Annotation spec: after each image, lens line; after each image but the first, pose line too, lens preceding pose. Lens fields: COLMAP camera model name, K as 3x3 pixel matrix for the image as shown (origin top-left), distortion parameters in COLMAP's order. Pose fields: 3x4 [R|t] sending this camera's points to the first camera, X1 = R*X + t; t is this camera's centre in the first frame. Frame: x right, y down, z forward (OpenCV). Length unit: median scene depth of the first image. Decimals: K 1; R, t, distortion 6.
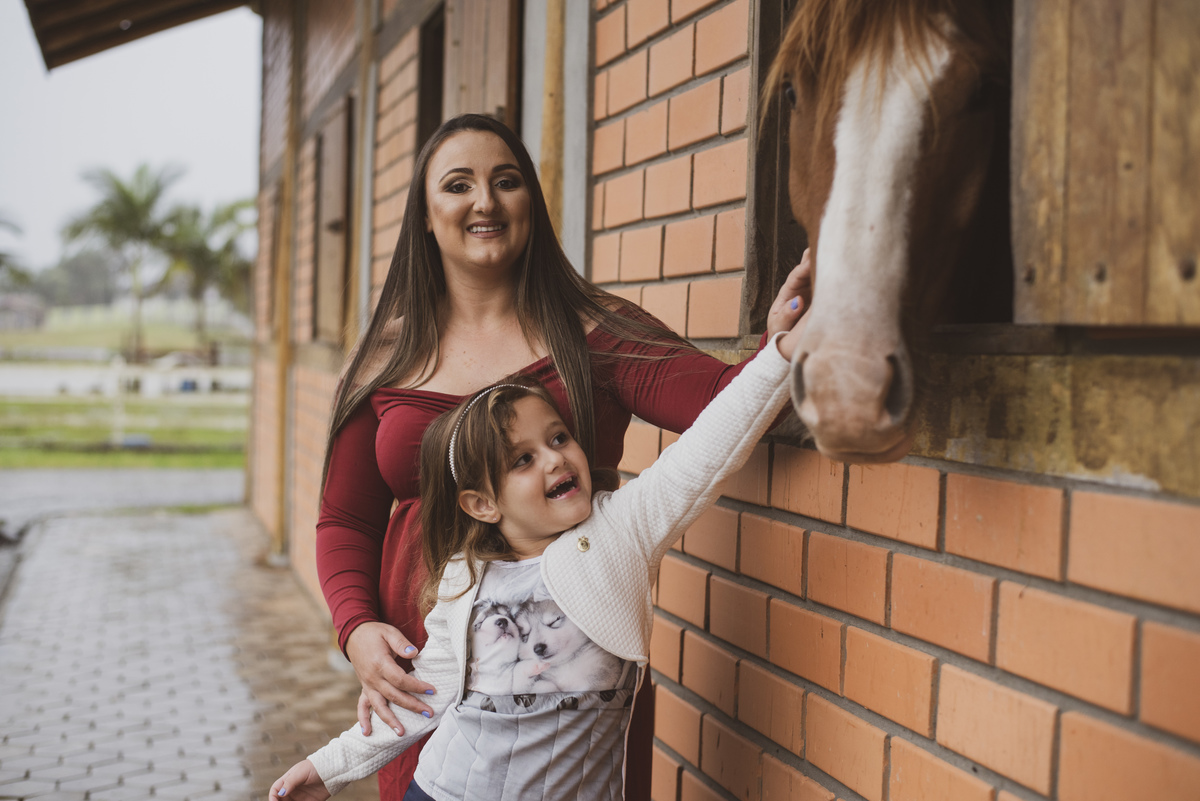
lens RADIAL K [[1683.1, 0, 600.0], [0, 1683.1, 400.5], [0, 0, 1]] dist [-0.025022, -0.046499]
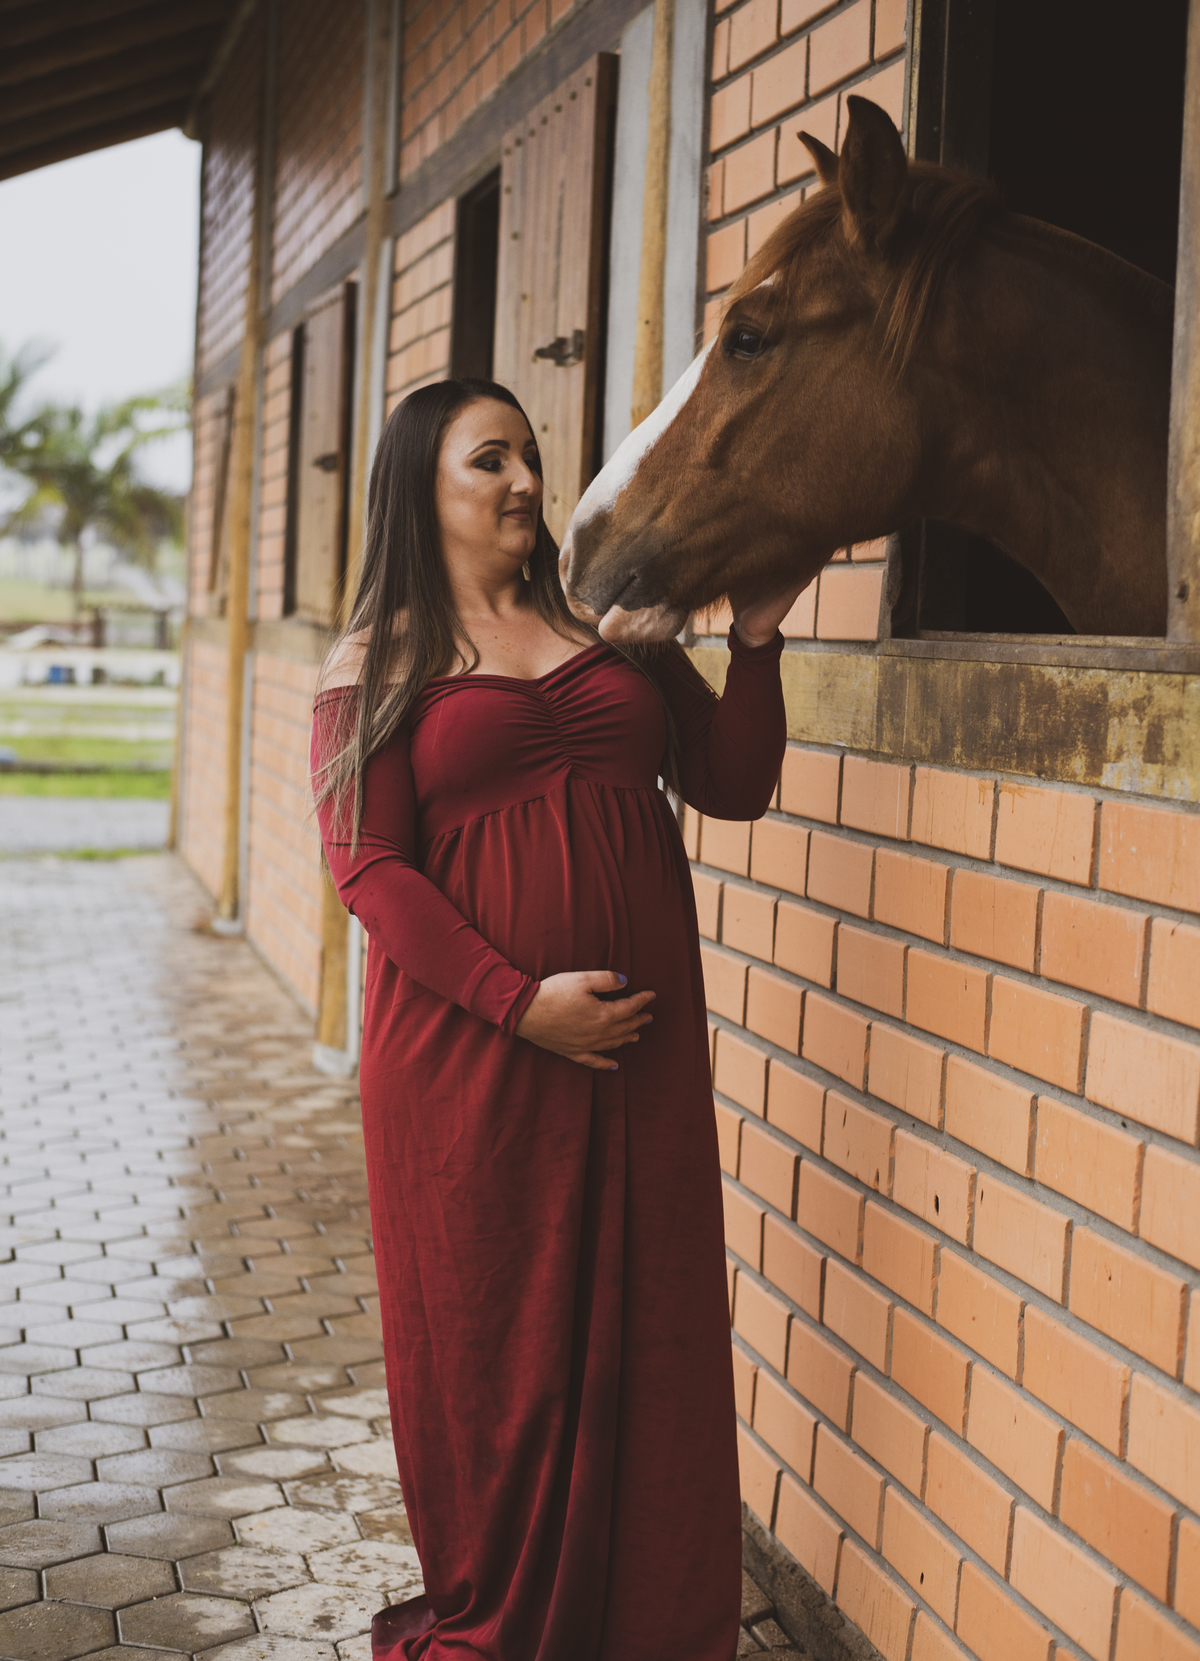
lens RADIAL K [[2583.4, 0, 600.0], [0, 2583.4, 830.5], [0, 0, 1]] dist [-0.011695, -0.007950]
pose [[0.999509, 0.015874, -0.027001, -0.018911], [-0.014532, 0.998684, 0.049175, -0.004005], [0.027746, -0.048758, 0.998425, -0.282592]]
